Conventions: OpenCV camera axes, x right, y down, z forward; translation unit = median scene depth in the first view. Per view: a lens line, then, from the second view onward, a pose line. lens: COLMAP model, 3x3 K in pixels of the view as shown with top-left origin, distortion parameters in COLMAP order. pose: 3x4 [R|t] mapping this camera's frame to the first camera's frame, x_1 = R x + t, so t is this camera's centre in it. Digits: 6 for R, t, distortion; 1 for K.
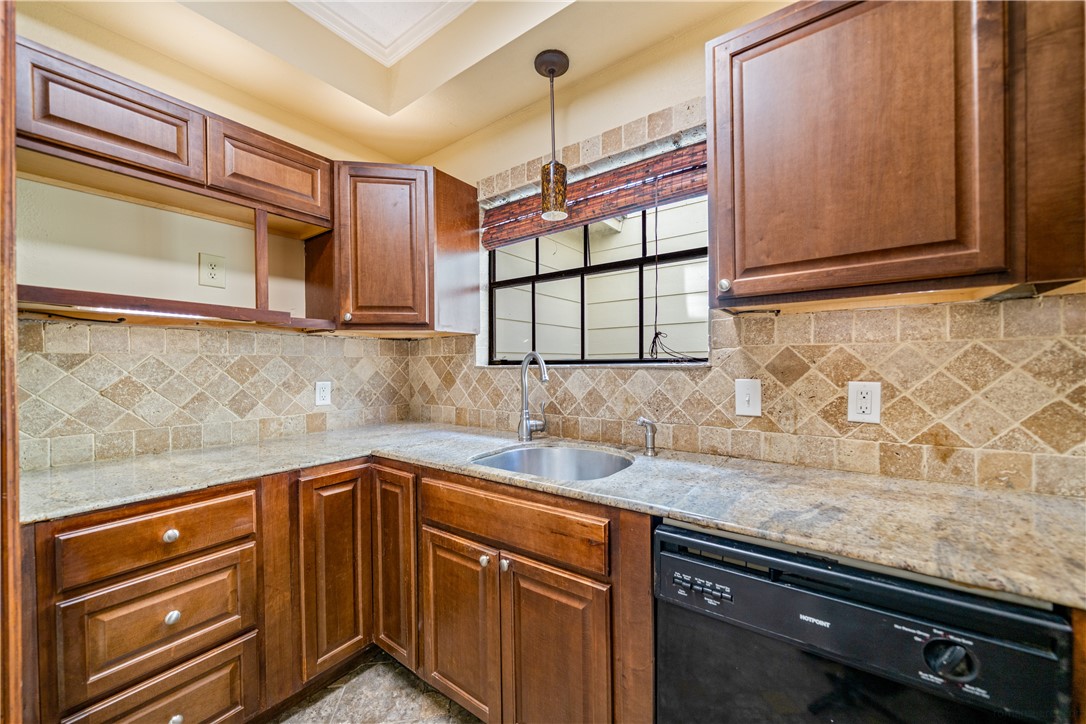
lens RADIAL K [[399.8, 0, 552.6], [0, 399.8, 367.6], [0, 0, 1]] dist [-0.003108, 0.000010]
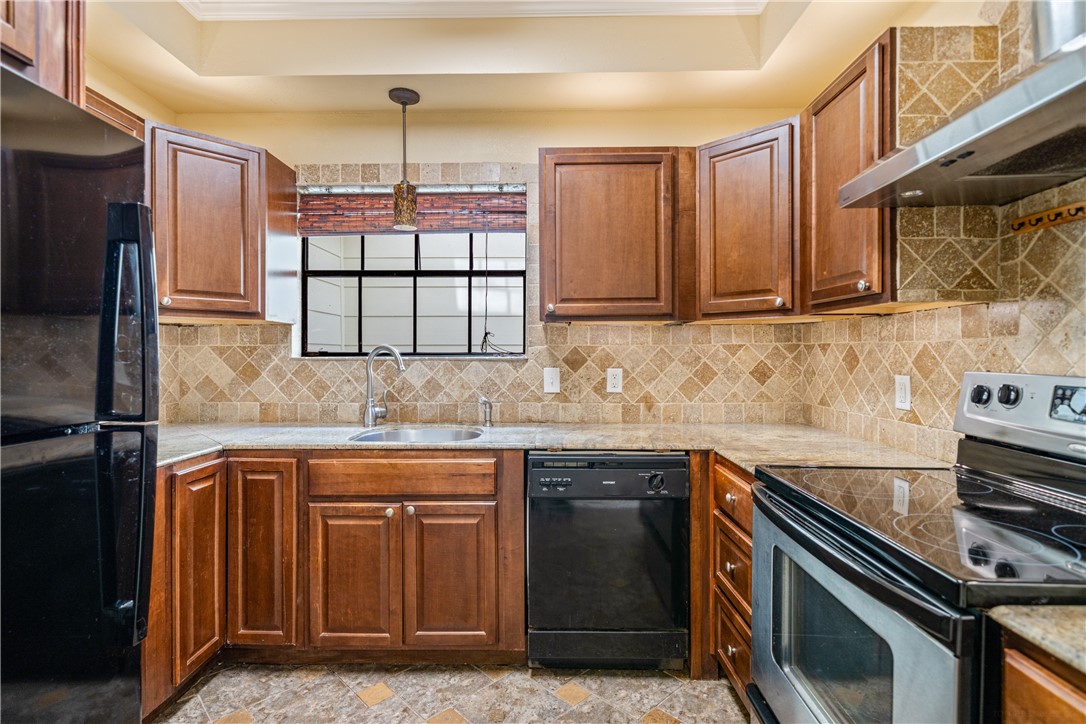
lens RADIAL K [[530.8, 0, 545.5], [0, 530.8, 356.2], [0, 0, 1]] dist [0.001177, 0.000734]
pose [[0.817276, 0.008362, 0.576186, -0.665267], [-0.002071, 0.999931, -0.011575, 0.009254], [-0.576243, 0.008267, 0.817237, -0.587643]]
